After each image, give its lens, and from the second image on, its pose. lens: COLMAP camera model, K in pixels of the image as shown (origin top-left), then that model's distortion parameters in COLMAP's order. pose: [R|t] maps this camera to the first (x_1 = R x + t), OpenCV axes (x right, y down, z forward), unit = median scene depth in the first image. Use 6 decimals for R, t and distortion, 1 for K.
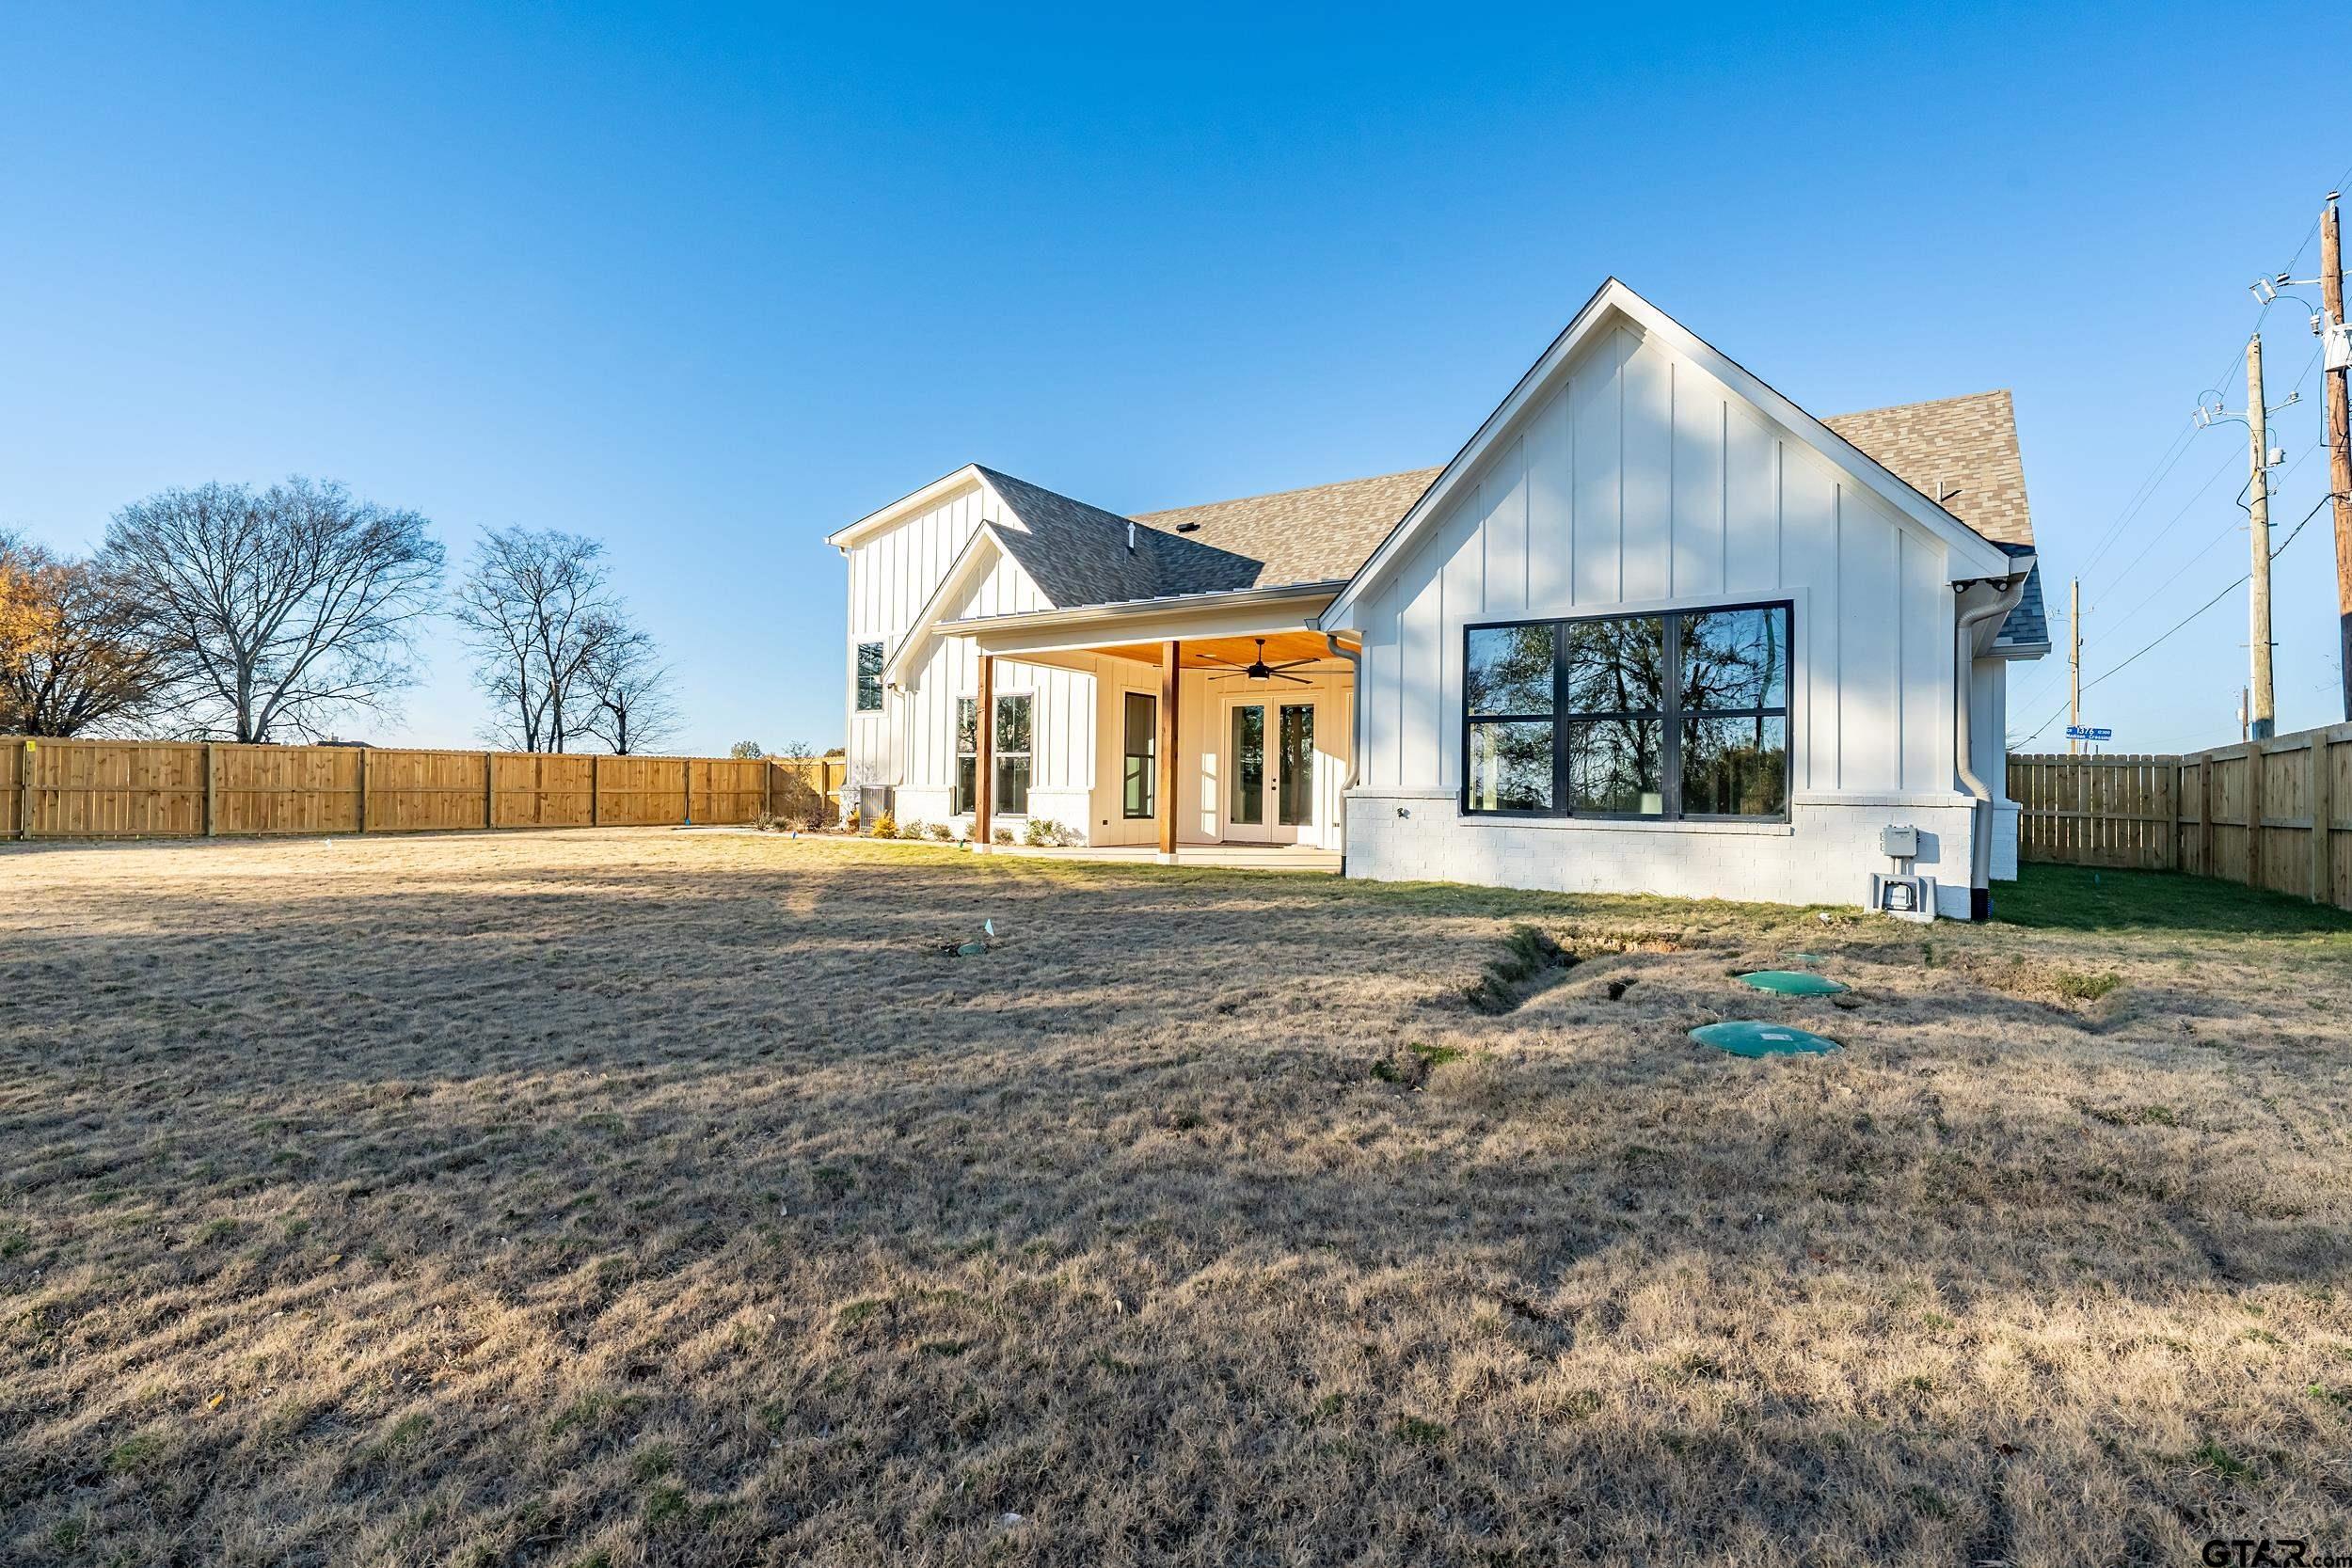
lens RADIAL K [[1078.7, 0, 1176.0], [0, 1078.7, 784.0], [0, 0, 1]] dist [0.001400, 0.000019]
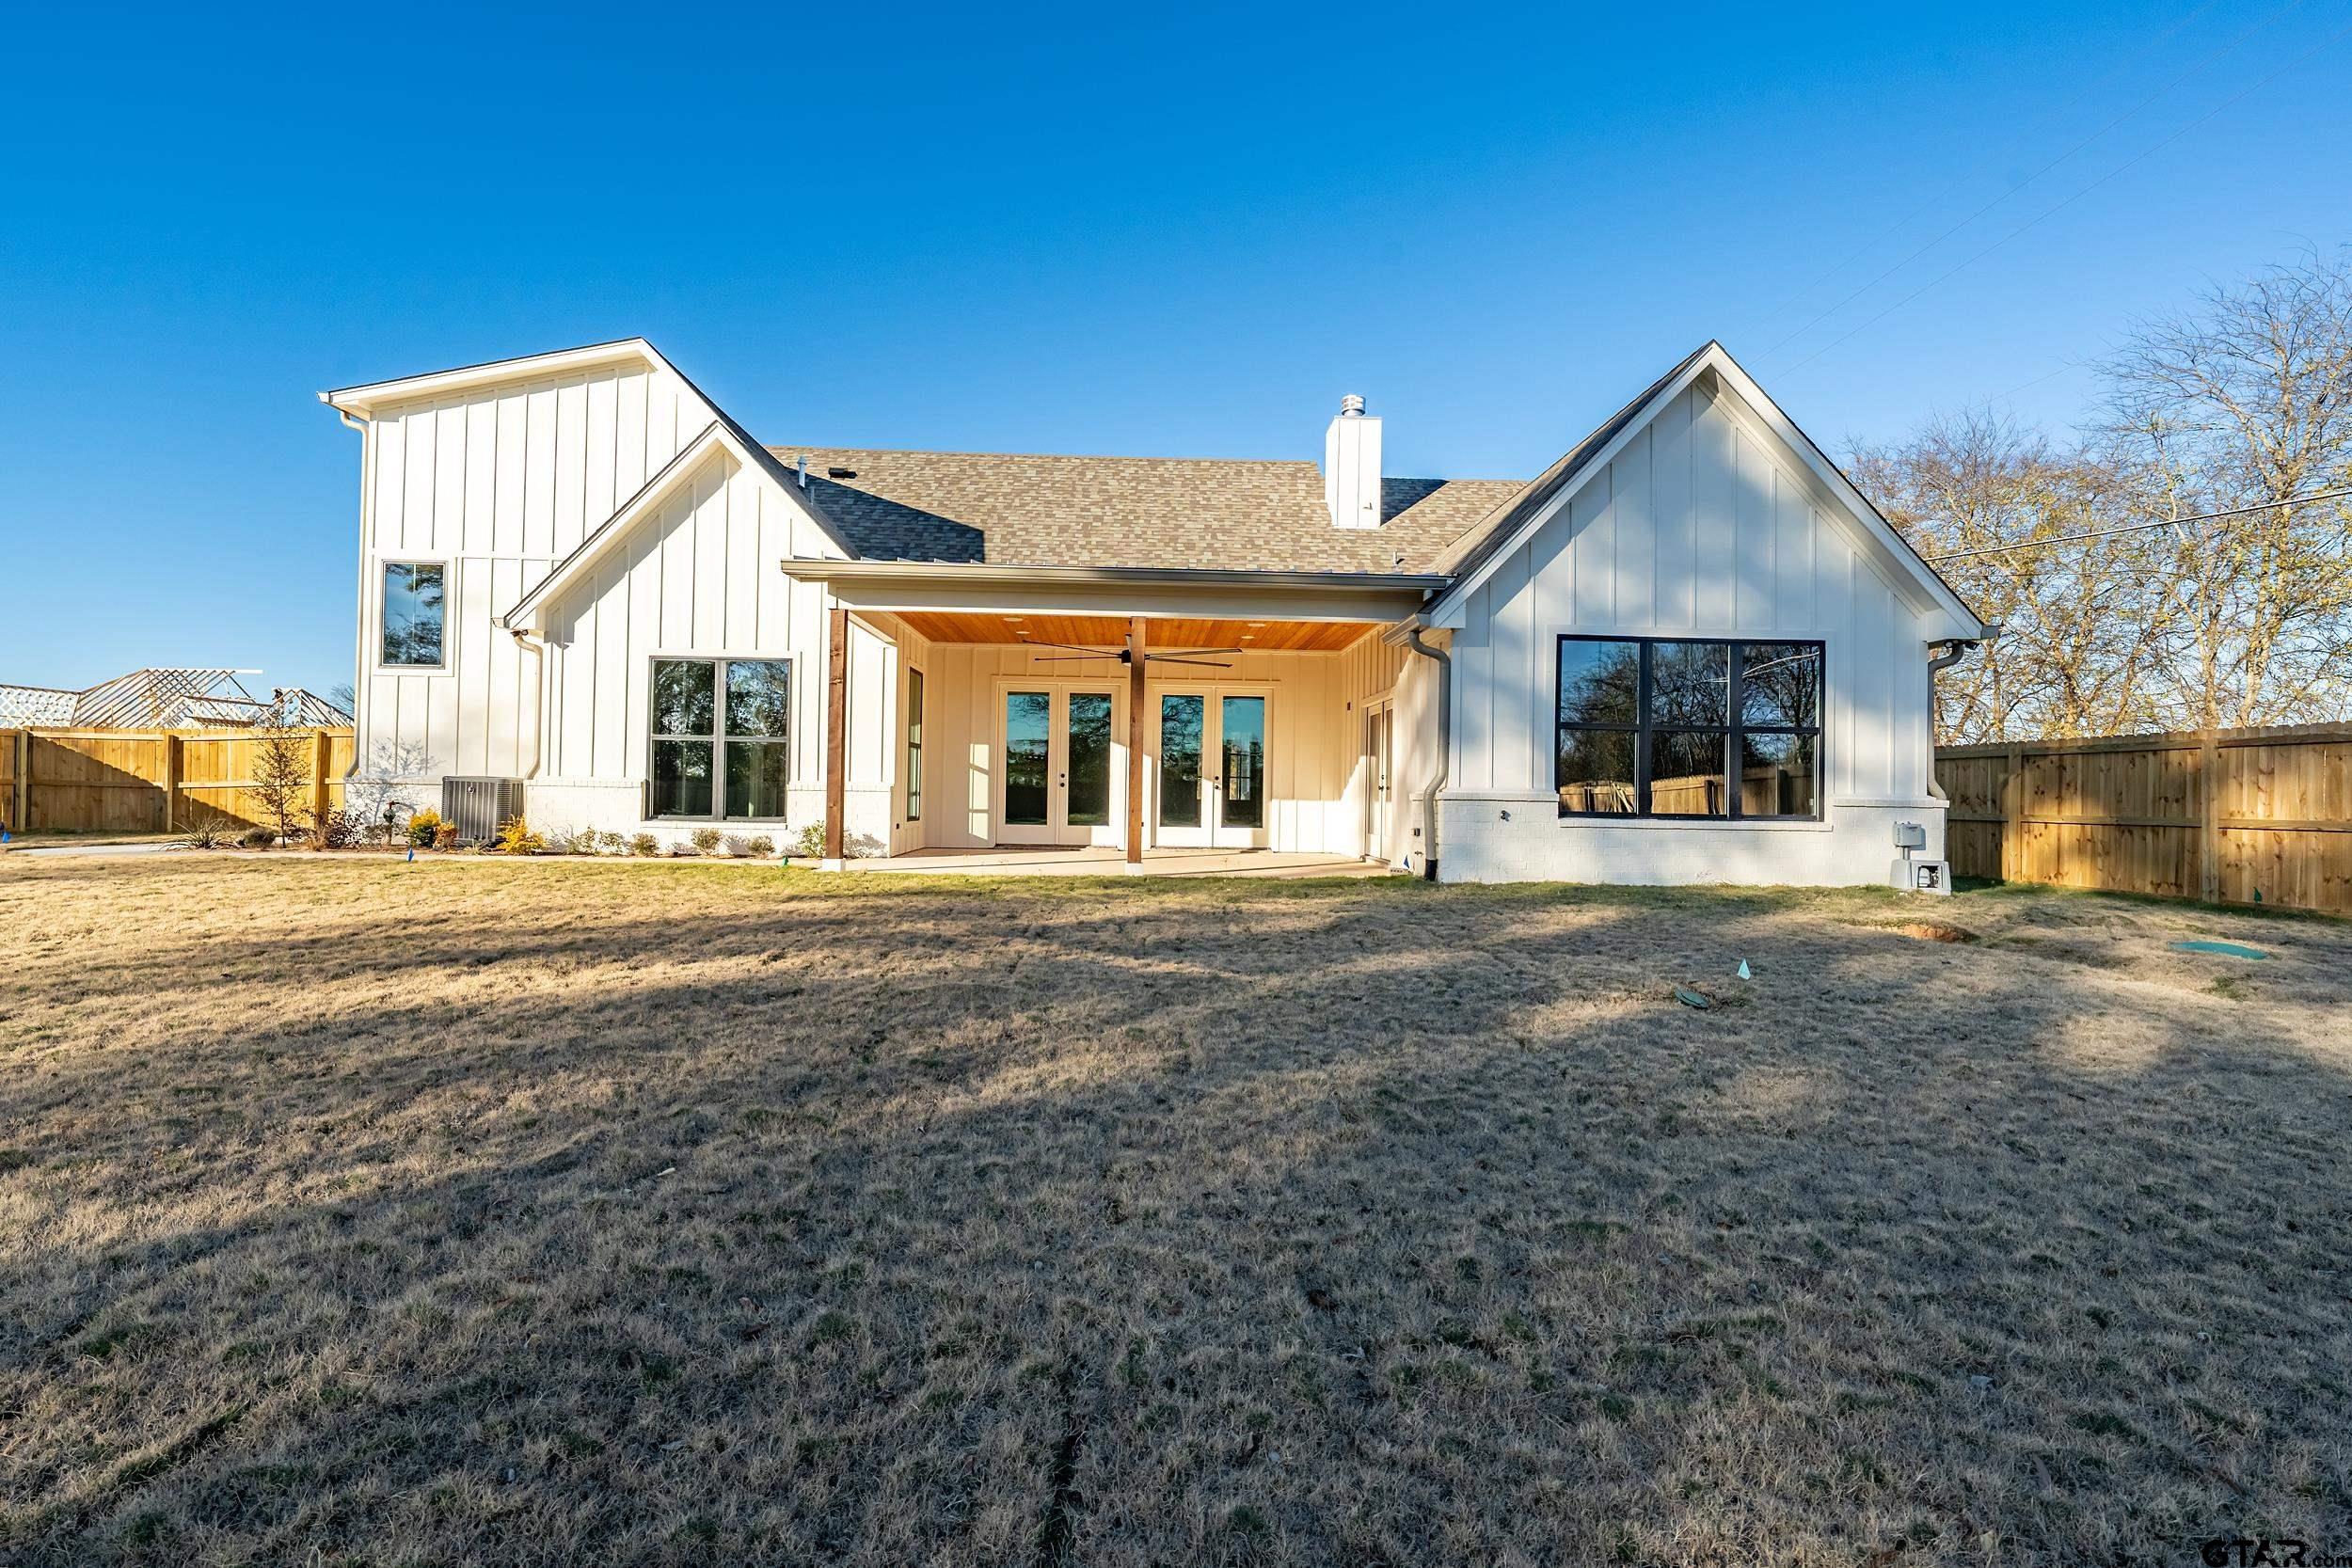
lens RADIAL K [[1078.7, 0, 1176.0], [0, 1078.7, 784.0], [0, 0, 1]] dist [0.001400, 0.000019]
pose [[0.804888, 0.003146, 0.593418, -0.550557], [-0.009211, 0.999932, 0.007193, -0.005929], [-0.593355, -0.011256, 0.804862, 0.322856]]
